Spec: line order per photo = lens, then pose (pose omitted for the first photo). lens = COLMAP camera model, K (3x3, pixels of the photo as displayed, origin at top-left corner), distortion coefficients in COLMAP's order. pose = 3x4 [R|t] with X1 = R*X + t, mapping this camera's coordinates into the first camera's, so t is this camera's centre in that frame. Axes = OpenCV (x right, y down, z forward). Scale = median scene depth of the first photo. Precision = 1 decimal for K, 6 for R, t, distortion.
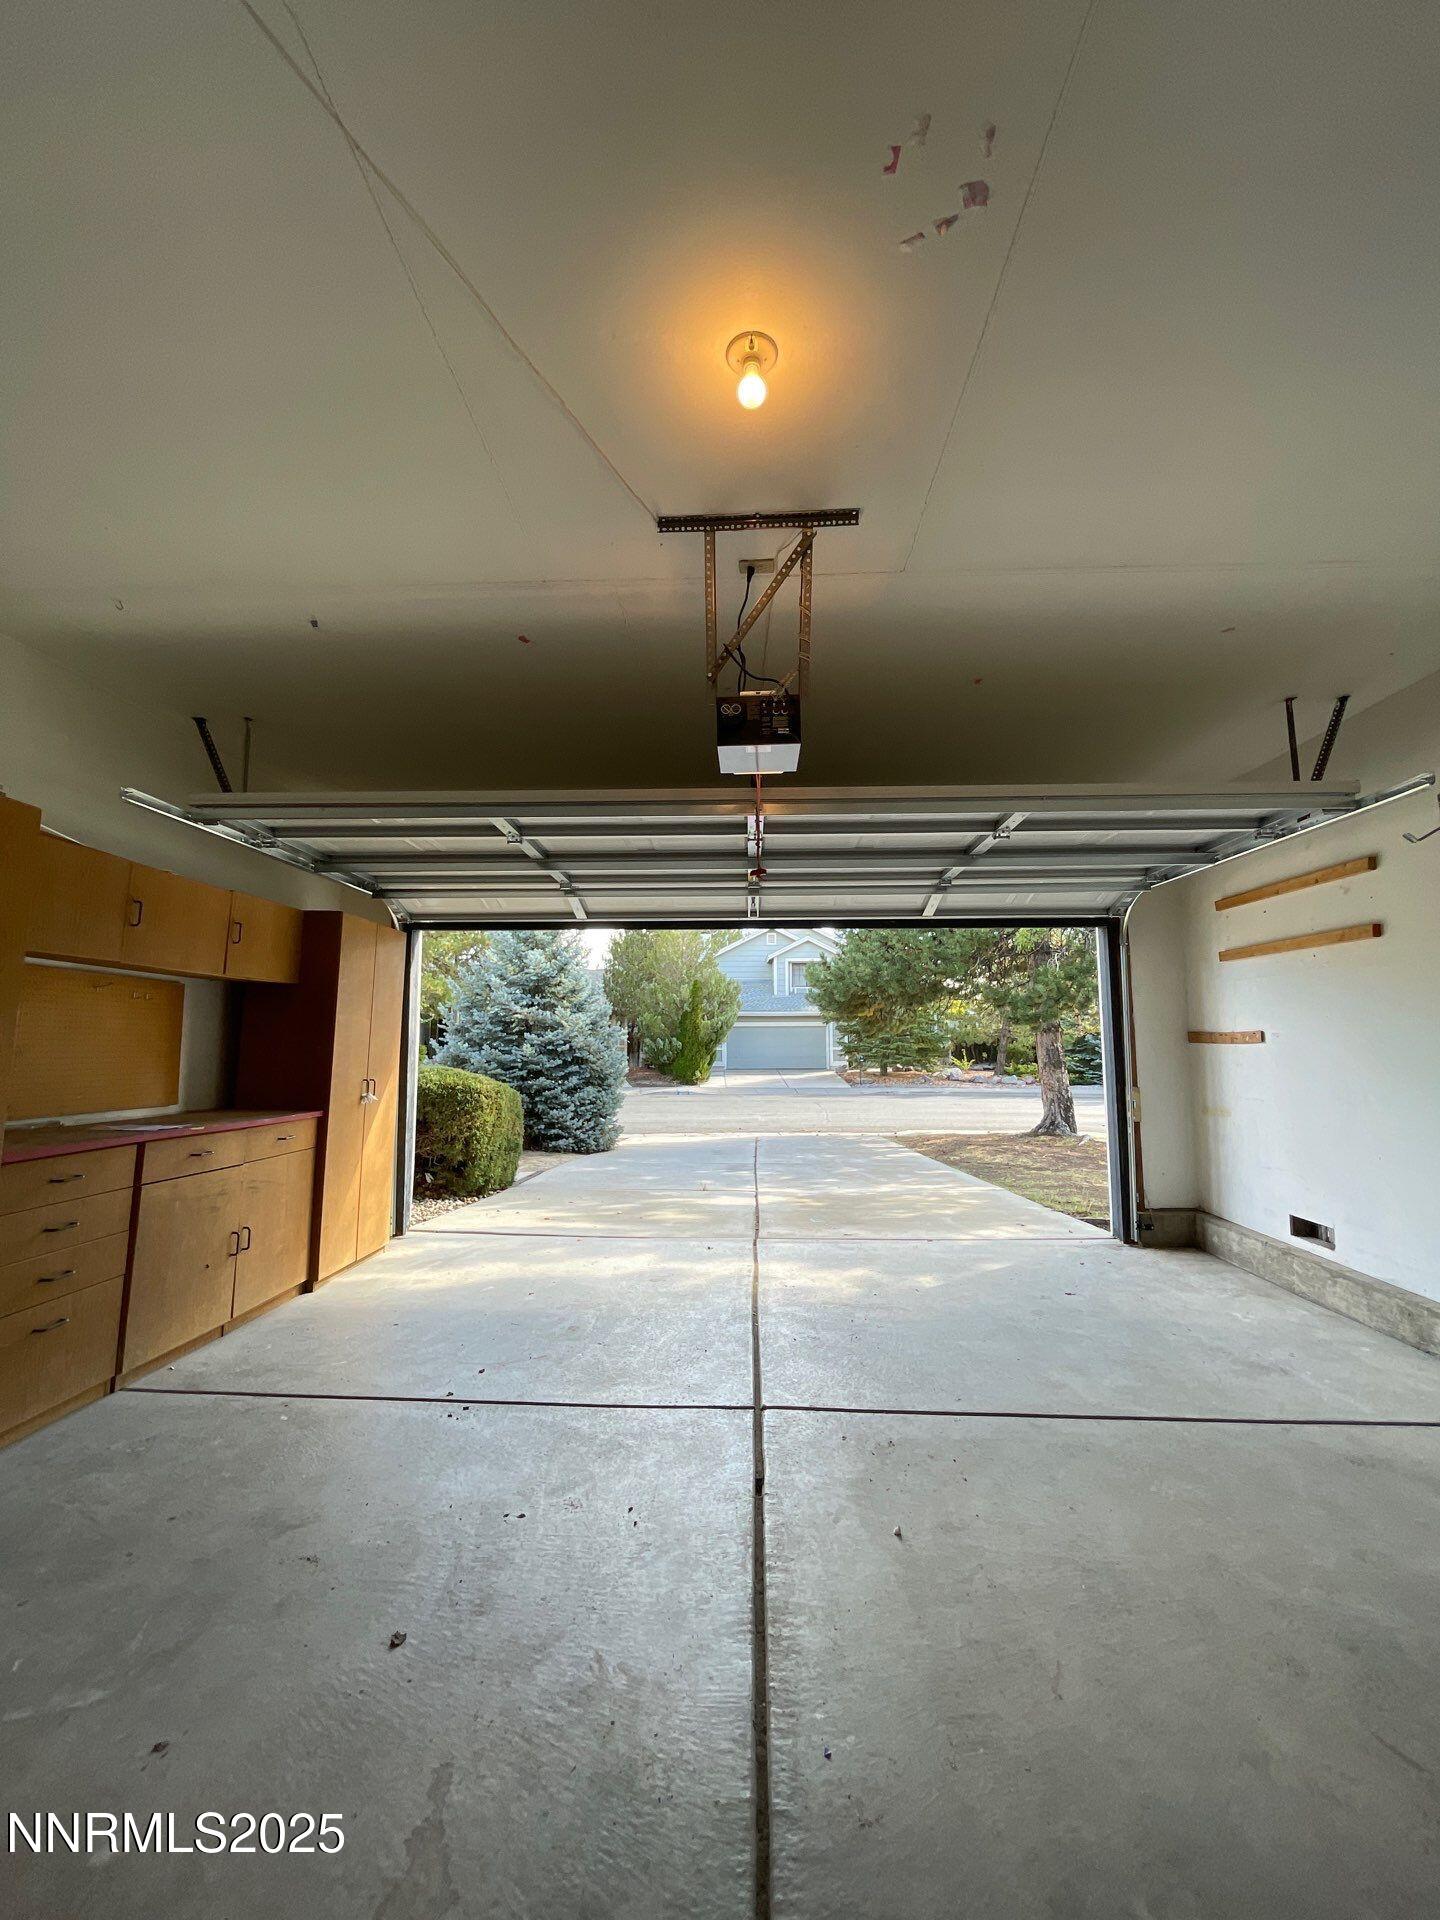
lens RADIAL K [[779.9, 0, 720.6], [0, 779.9, 959.4], [0, 0, 1]] dist [-0.003484, -0.000681]
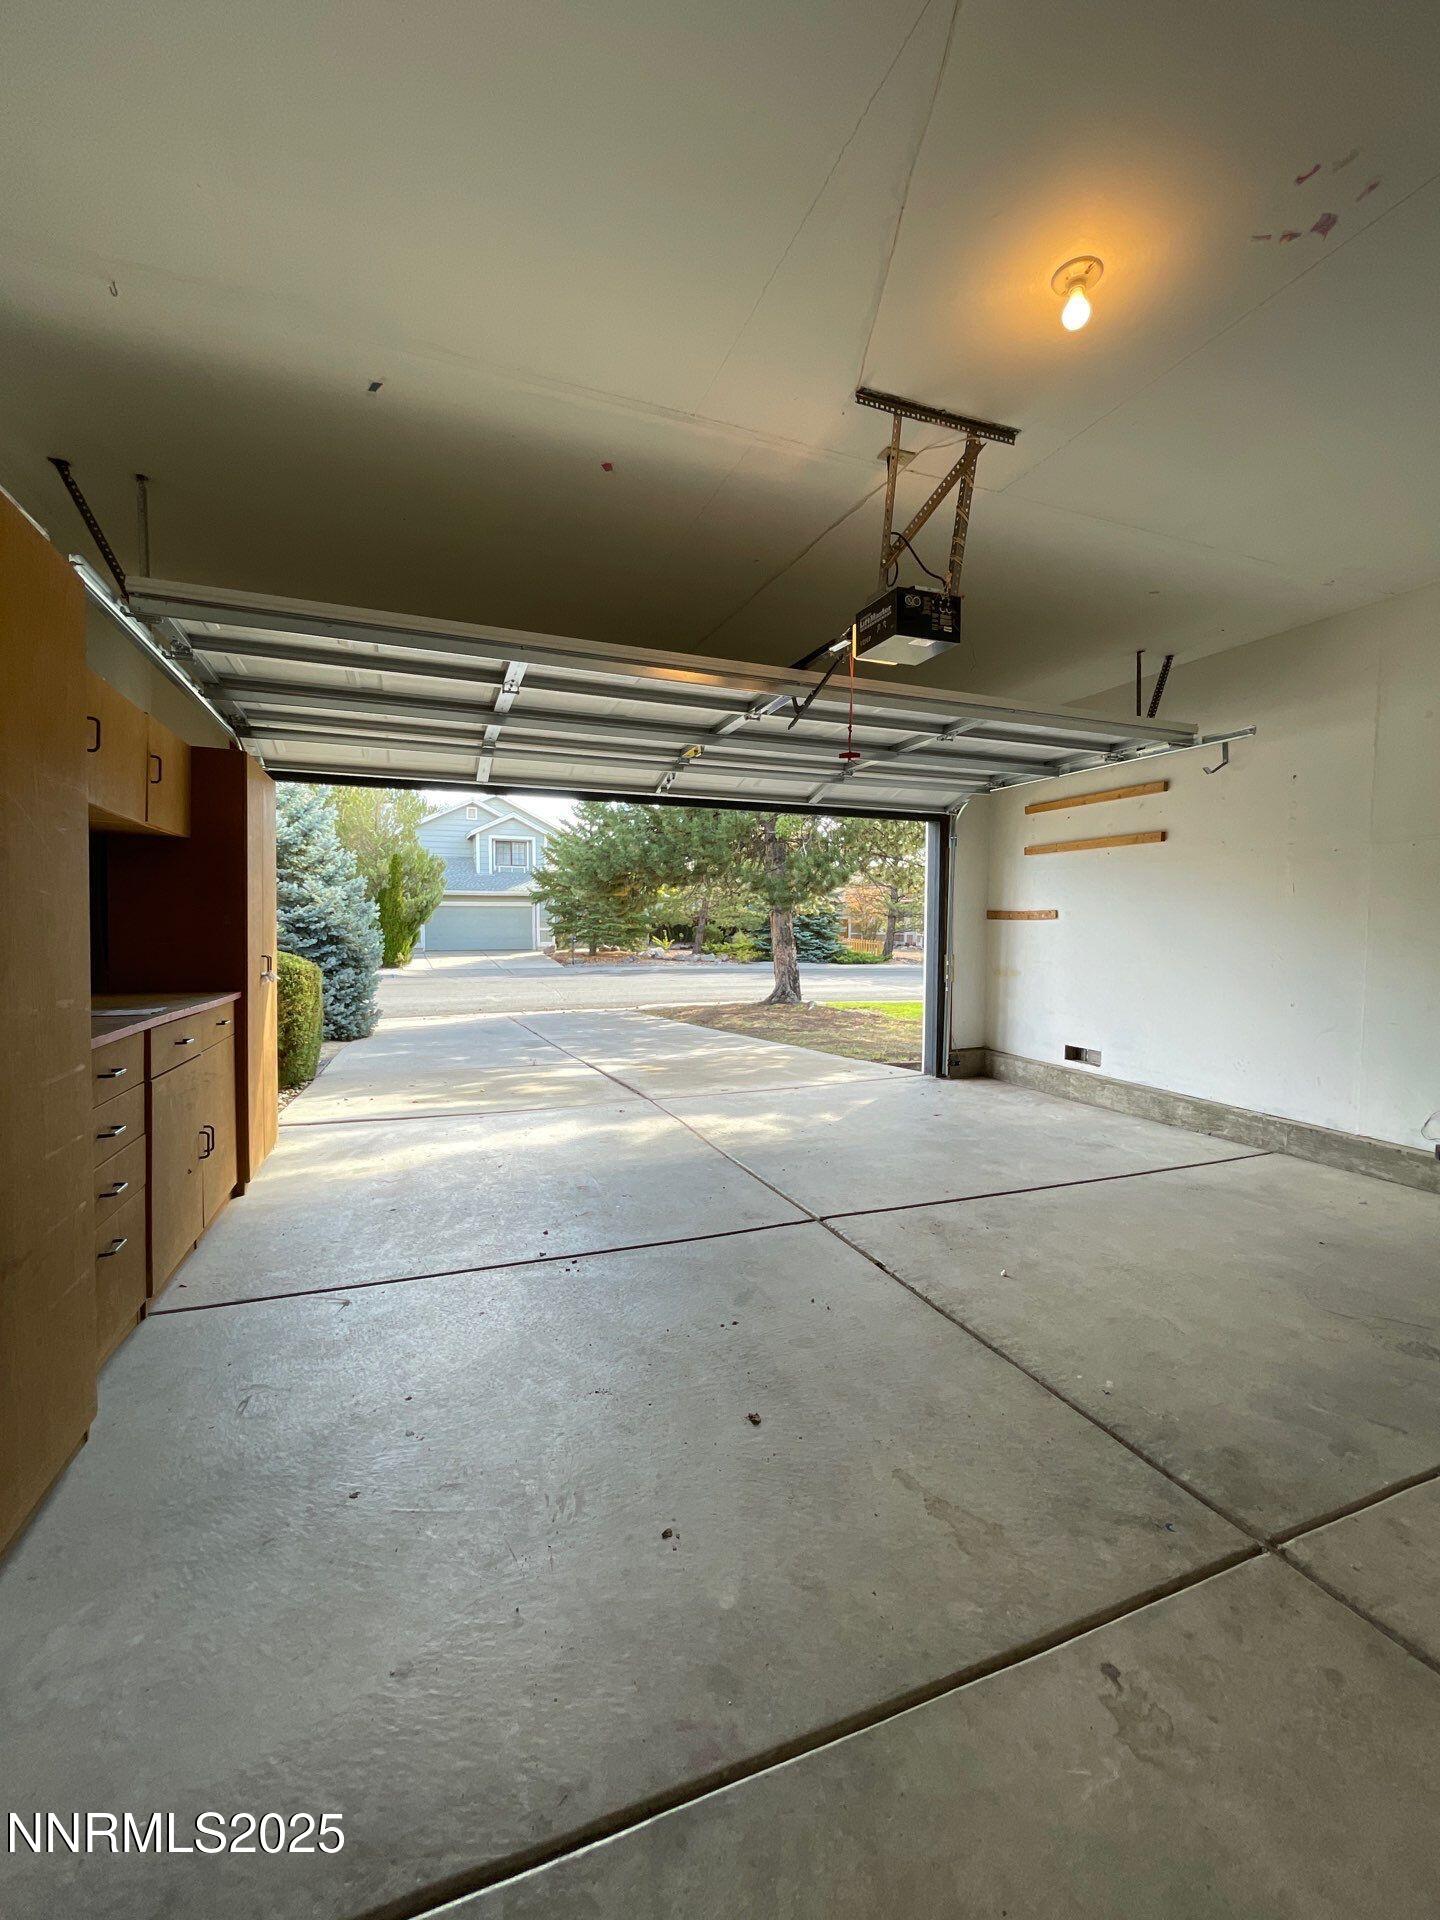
lens RADIAL K [[779.9, 0, 724.4], [0, 779.9, 960.6], [0, 0, 1]] dist [-0.003484, -0.000681]
pose [[0.915672, -0.015435, 0.401629, -0.303521], [-0.045809, 0.988743, 0.142438, 0.013612], [-0.399306, -0.148825, 0.904658, 0.024437]]
